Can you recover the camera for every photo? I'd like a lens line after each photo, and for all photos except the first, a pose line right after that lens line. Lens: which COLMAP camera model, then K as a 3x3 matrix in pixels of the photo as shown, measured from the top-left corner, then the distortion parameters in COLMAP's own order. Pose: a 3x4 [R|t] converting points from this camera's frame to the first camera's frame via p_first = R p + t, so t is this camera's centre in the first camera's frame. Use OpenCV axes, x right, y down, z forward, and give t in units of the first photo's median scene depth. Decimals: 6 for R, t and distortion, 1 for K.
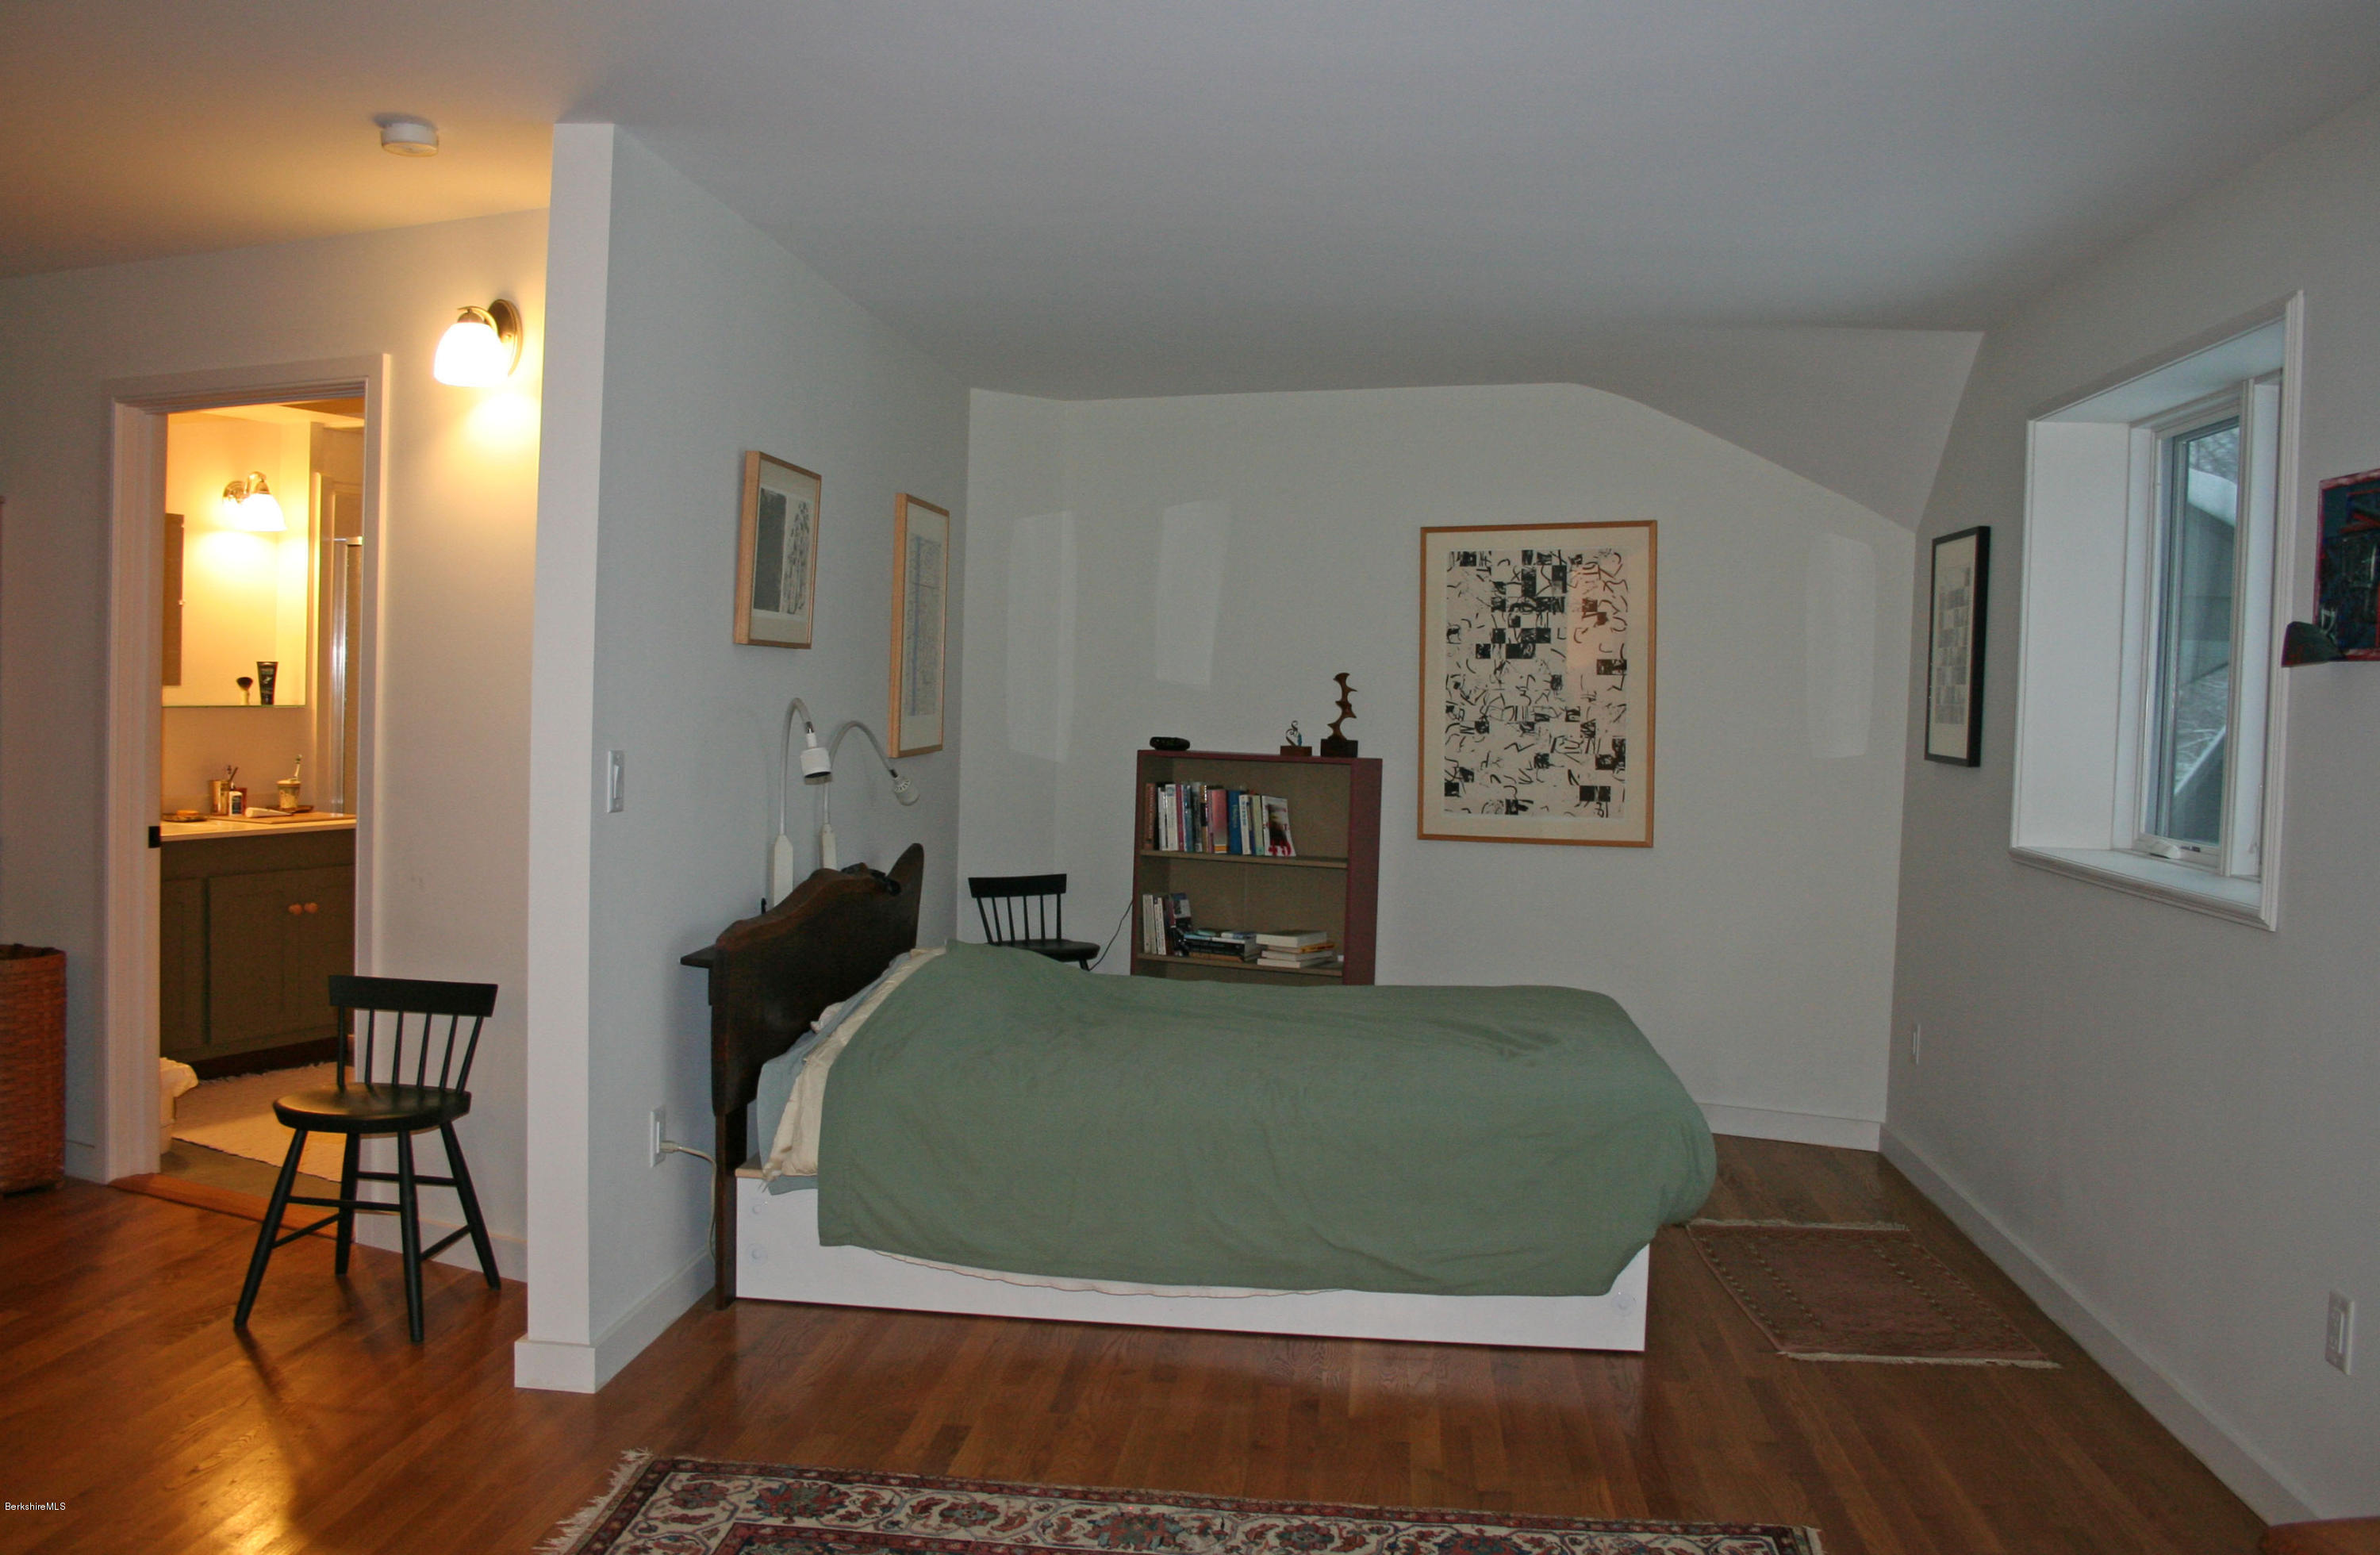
lens RADIAL K [[2067.7, 0, 1190.9], [0, 2067.7, 775.2], [0, 0, 1]] dist [-0.101610, 0.000214]
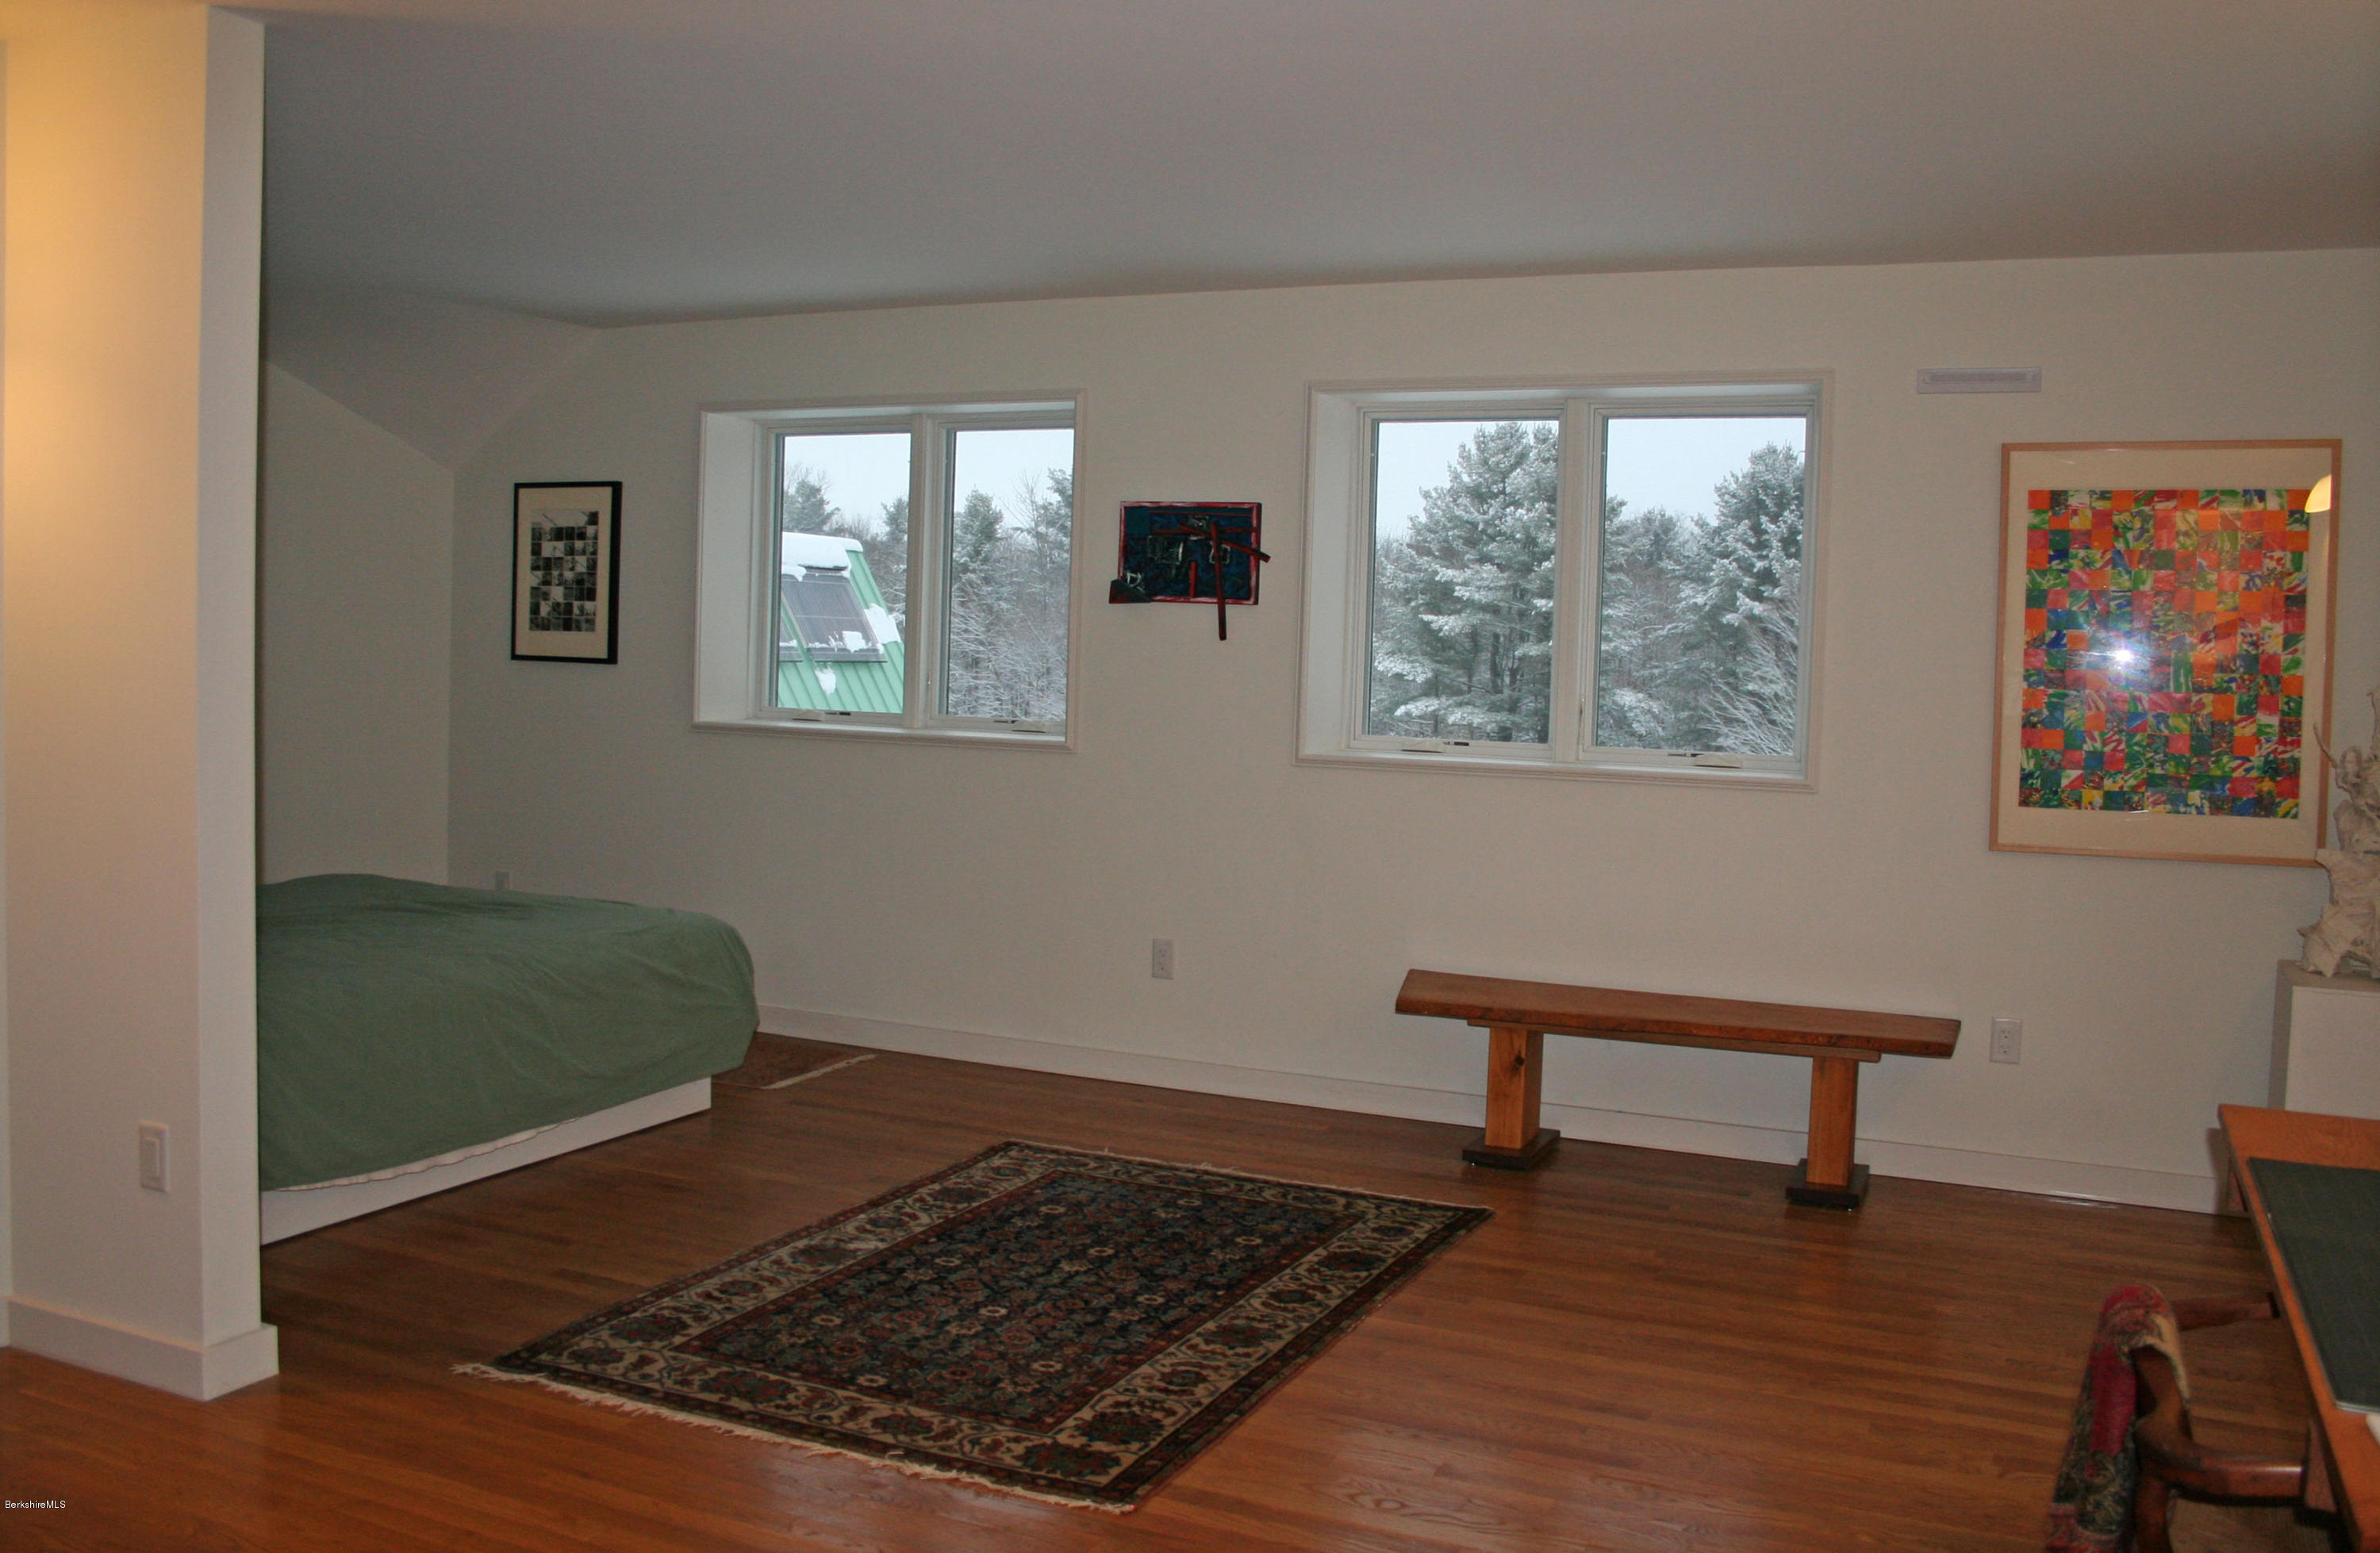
lens RADIAL K [[2067.4, 0, 1186.8], [0, 2067.4, 773.3], [0, 0, 1]] dist [-0.101610, 0.000214]
pose [[0.325525, -0.087510, 0.941475, -1.186176], [0.024263, 0.996153, 0.084203, -0.056626], [-0.945222, -0.004567, 0.326396, 0.323281]]
